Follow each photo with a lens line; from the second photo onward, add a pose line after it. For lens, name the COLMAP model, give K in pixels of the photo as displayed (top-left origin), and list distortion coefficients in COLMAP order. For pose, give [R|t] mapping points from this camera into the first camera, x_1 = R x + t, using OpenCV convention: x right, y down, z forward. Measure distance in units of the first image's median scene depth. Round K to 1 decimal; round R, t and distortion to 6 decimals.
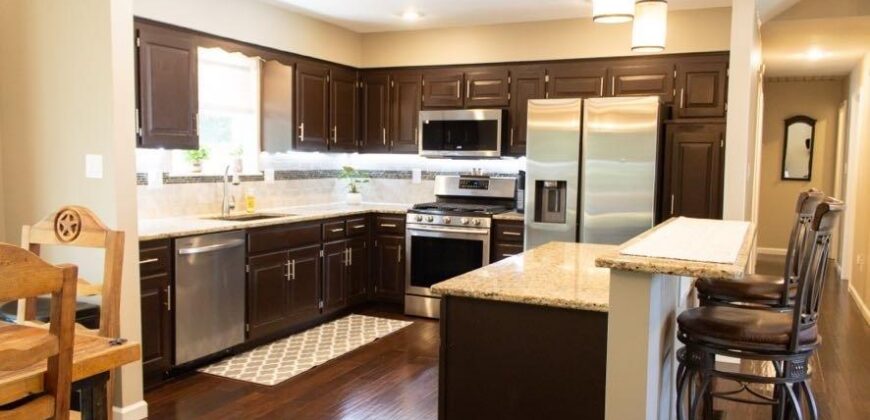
lens RADIAL K [[708.7, 0, 435.0], [0, 708.7, 210.0], [0, 0, 1]] dist [0.031175, -0.009665]
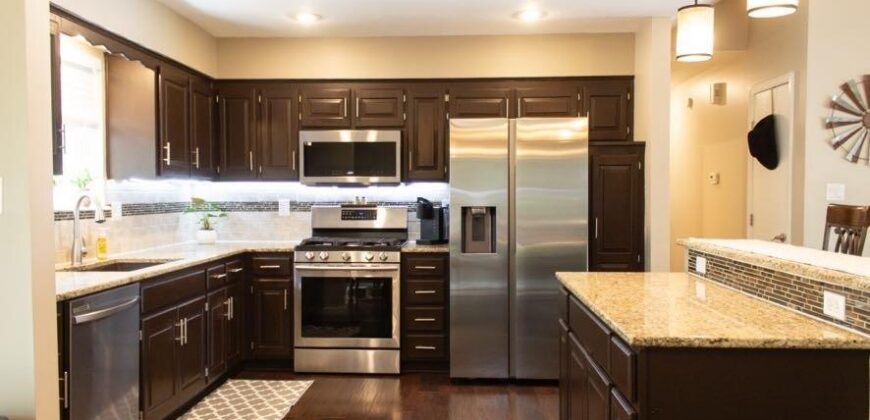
lens RADIAL K [[708.7, 0, 435.0], [0, 708.7, 210.0], [0, 0, 1]] dist [0.031175, -0.009665]
pose [[0.923193, -0.025402, 0.383496, -0.211999], [0.043904, 0.998252, -0.039567, -0.003346], [-0.381821, 0.053365, 0.922694, 0.158880]]
